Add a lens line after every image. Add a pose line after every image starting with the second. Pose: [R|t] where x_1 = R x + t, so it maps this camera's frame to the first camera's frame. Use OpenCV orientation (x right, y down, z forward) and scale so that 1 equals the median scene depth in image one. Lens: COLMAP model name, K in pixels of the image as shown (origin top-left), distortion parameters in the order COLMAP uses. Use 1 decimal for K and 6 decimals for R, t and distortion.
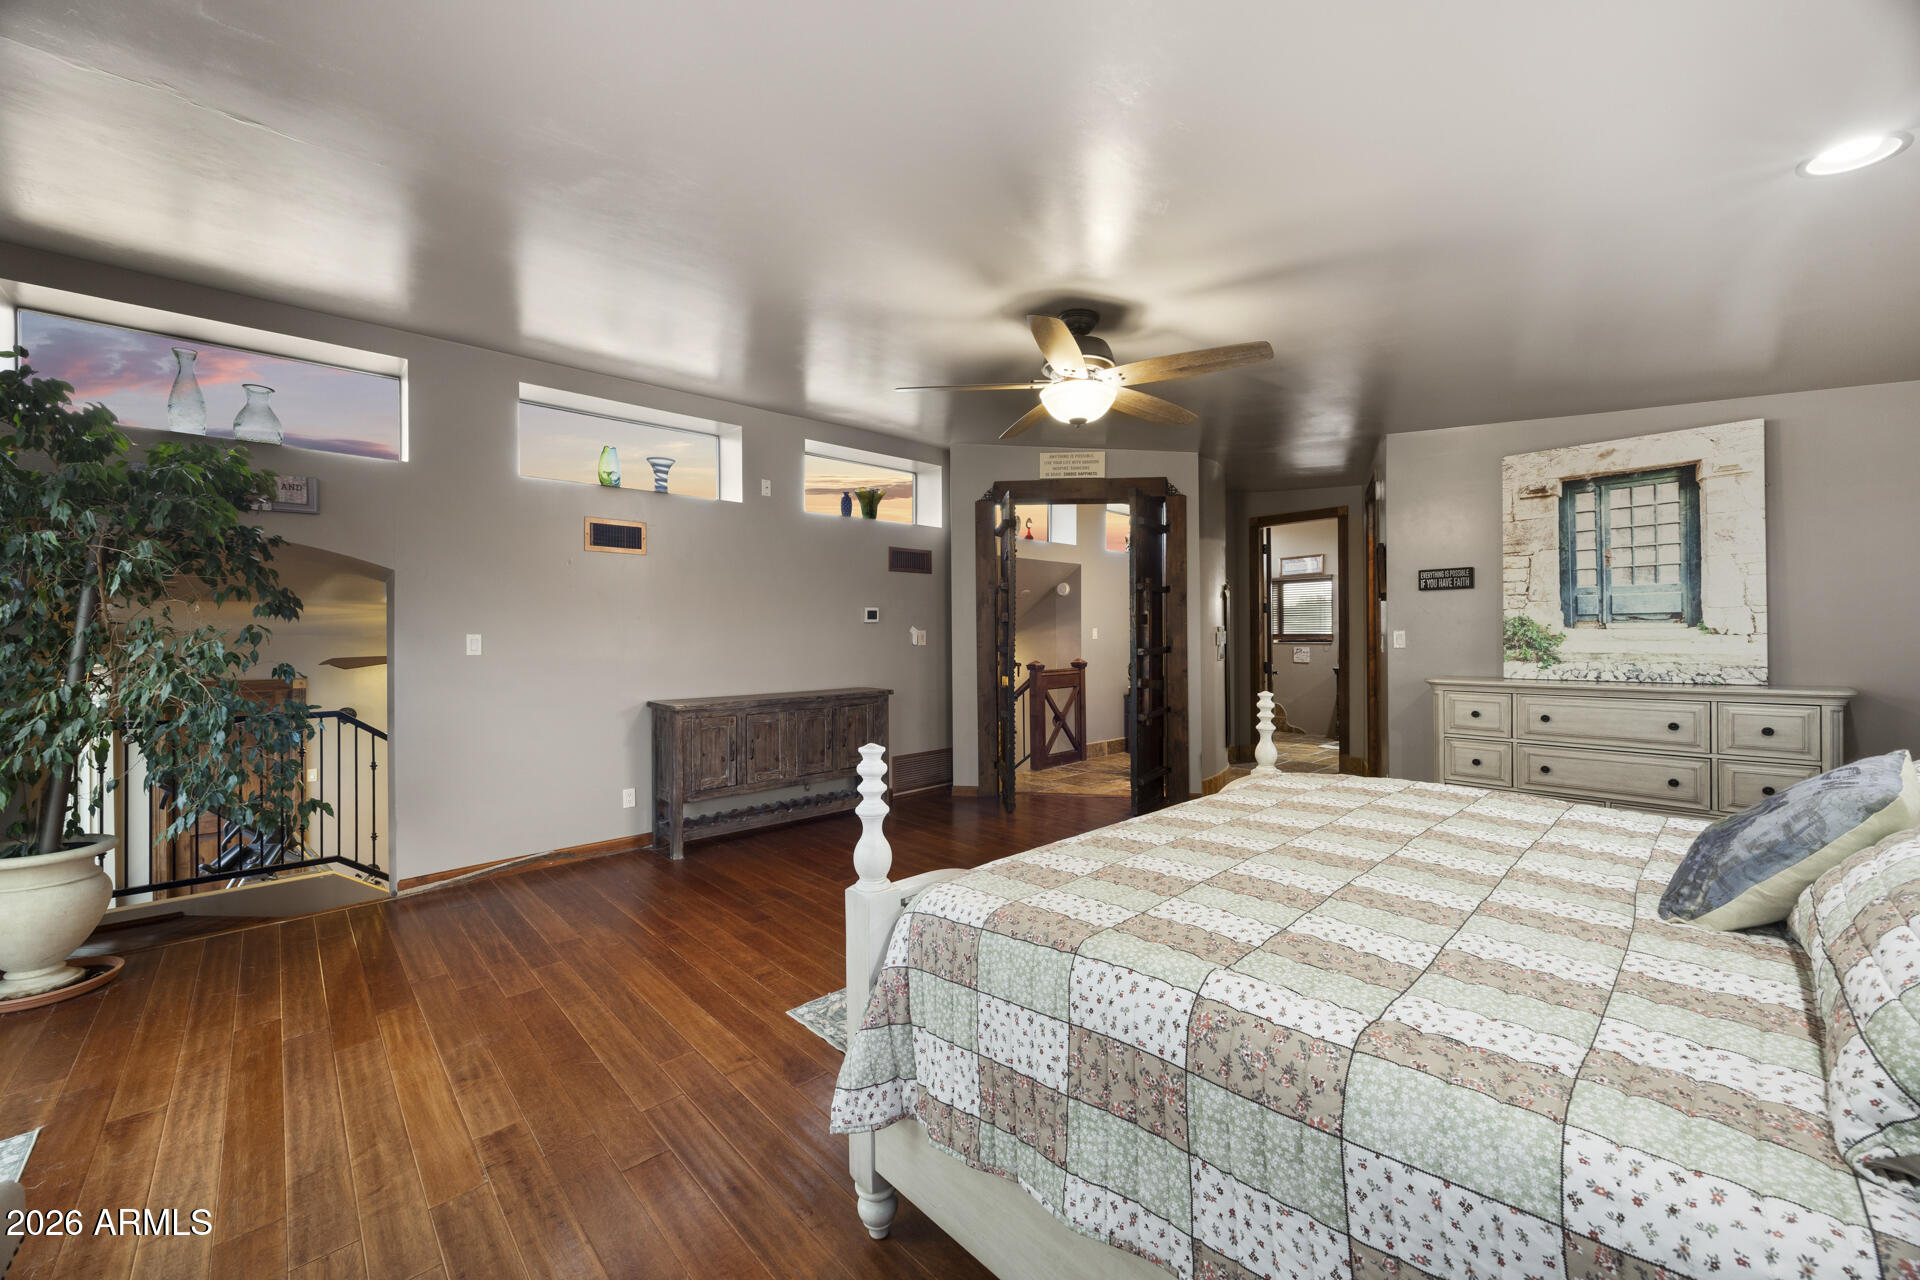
lens RADIAL K [[755.1, 0, 956.8], [0, 755.1, 636.6], [0, 0, 1]] dist [0.003049, -0.000287]
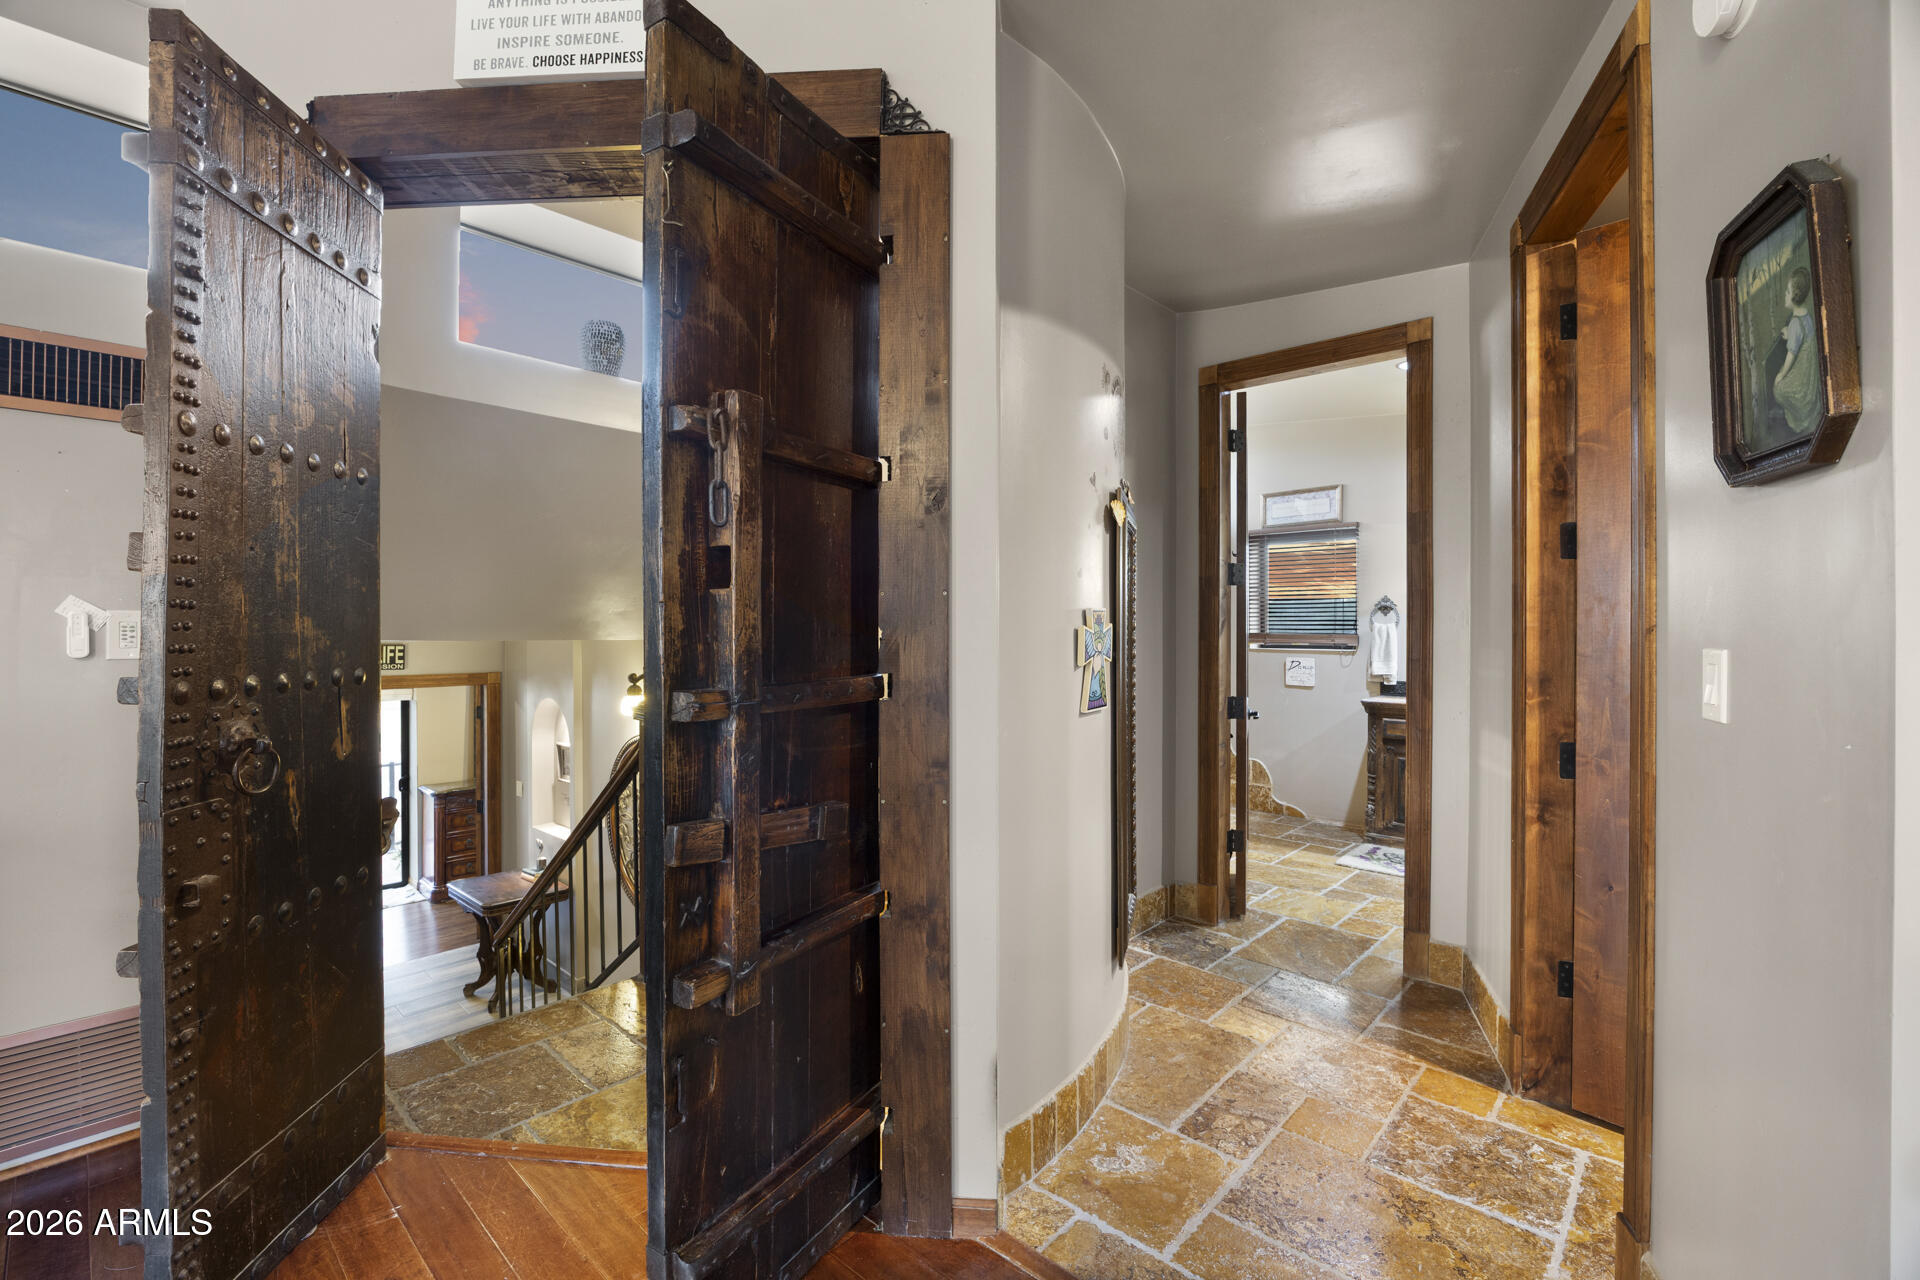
lens RADIAL K [[841.7, 0, 963.3], [0, 841.7, 637.8], [0, 0, 1]] dist [-0.016882, -0.000599]
pose [[0.997511, 0.008194, 0.070034, 0.228662], [-0.008597, 0.999948, 0.005459, -0.002110], [-0.069986, -0.006048, 0.997530, 0.549329]]
